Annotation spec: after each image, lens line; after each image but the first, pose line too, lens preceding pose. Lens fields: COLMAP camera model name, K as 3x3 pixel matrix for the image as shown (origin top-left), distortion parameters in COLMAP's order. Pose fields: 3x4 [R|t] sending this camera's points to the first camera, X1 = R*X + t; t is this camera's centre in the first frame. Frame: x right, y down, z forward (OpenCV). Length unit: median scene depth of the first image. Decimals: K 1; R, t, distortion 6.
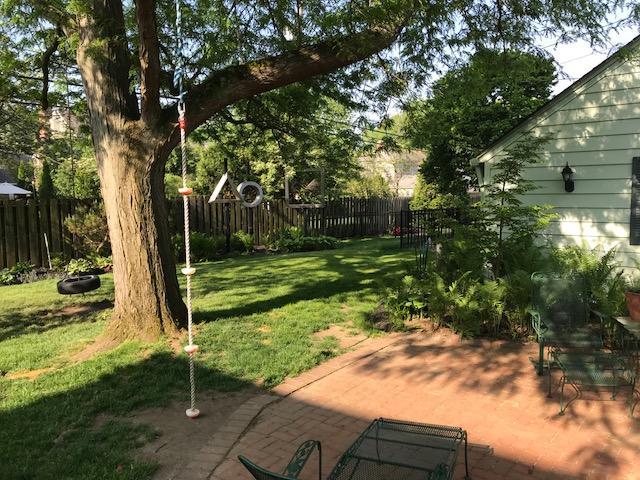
lens RADIAL K [[523.7, 0, 320.0], [0, 523.7, 240.0], [0, 0, 1]] dist [0.005049, 0.000861]
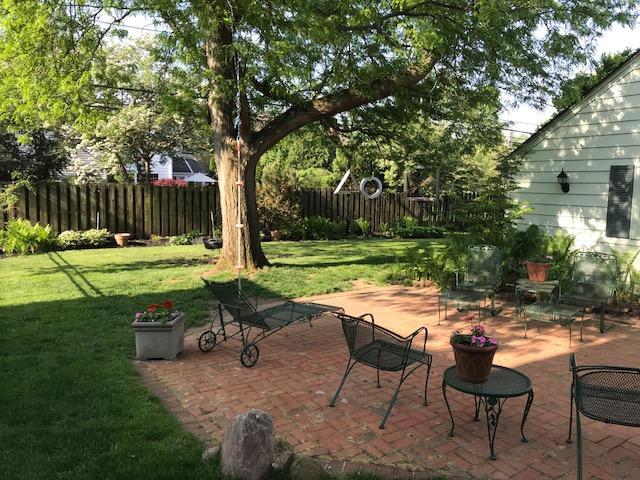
lens RADIAL K [[523.7, 0, 320.0], [0, 523.7, 240.0], [0, 0, 1]] dist [0.005049, 0.000861]
pose [[0.944582, 0.063018, -0.322170, 0.337584], [-0.059321, 0.998012, 0.021289, 0.029332], [0.322871, -0.000998, 0.946442, -0.366514]]
